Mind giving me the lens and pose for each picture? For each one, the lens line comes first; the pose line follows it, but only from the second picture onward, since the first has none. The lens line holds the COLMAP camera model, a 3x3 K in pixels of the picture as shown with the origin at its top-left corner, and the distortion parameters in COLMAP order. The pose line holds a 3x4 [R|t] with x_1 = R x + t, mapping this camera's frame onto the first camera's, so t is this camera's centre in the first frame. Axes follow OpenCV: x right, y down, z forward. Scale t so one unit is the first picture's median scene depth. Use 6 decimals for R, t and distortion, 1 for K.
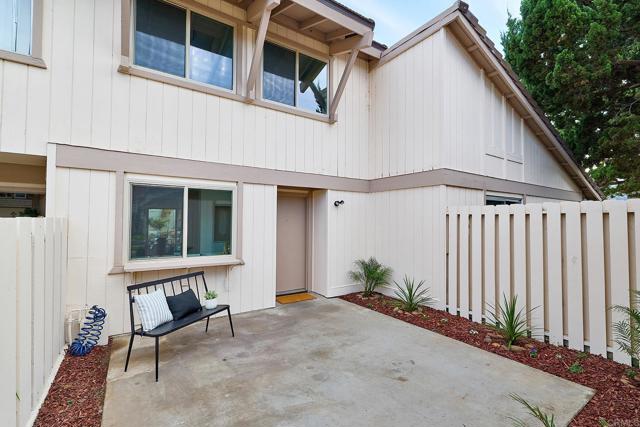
lens RADIAL K [[286.7, 0, 317.0], [0, 286.7, 216.9], [0, 0, 1]] dist [0.000593, 0.000143]
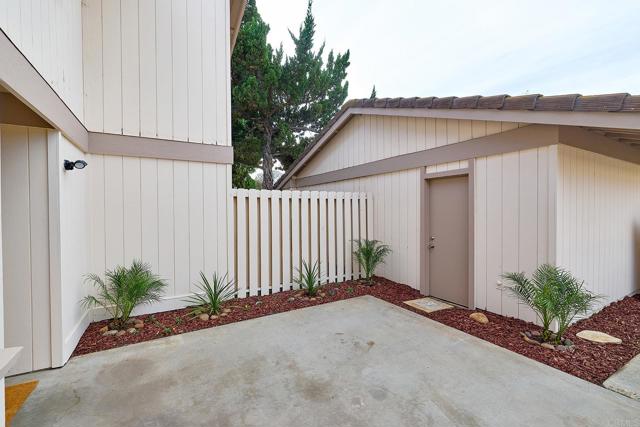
lens RADIAL K [[274.4, 0, 316.7], [0, 274.4, 212.1], [0, 0, 1]] dist [0.003263, 0.000281]
pose [[0.068391, -0.008693, 0.997621, -0.557297], [-0.008068, 0.999925, 0.009266, 0.037131], [-0.997626, -0.008682, 0.068316, 0.825302]]
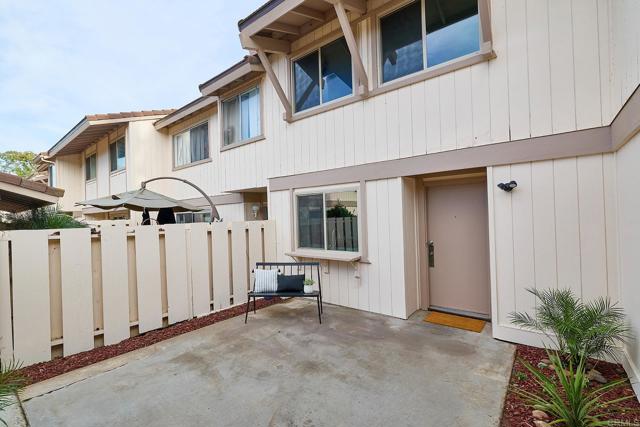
lens RADIAL K [[286.7, 0, 317.0], [0, 286.7, 216.9], [0, 0, 1]] dist [0.000593, 0.000143]
pose [[0.295277, -0.015028, -0.955294, 0.780333], [0.041925, 0.999117, -0.002759, 0.000320], [0.954491, -0.039236, 0.295646, 0.661580]]
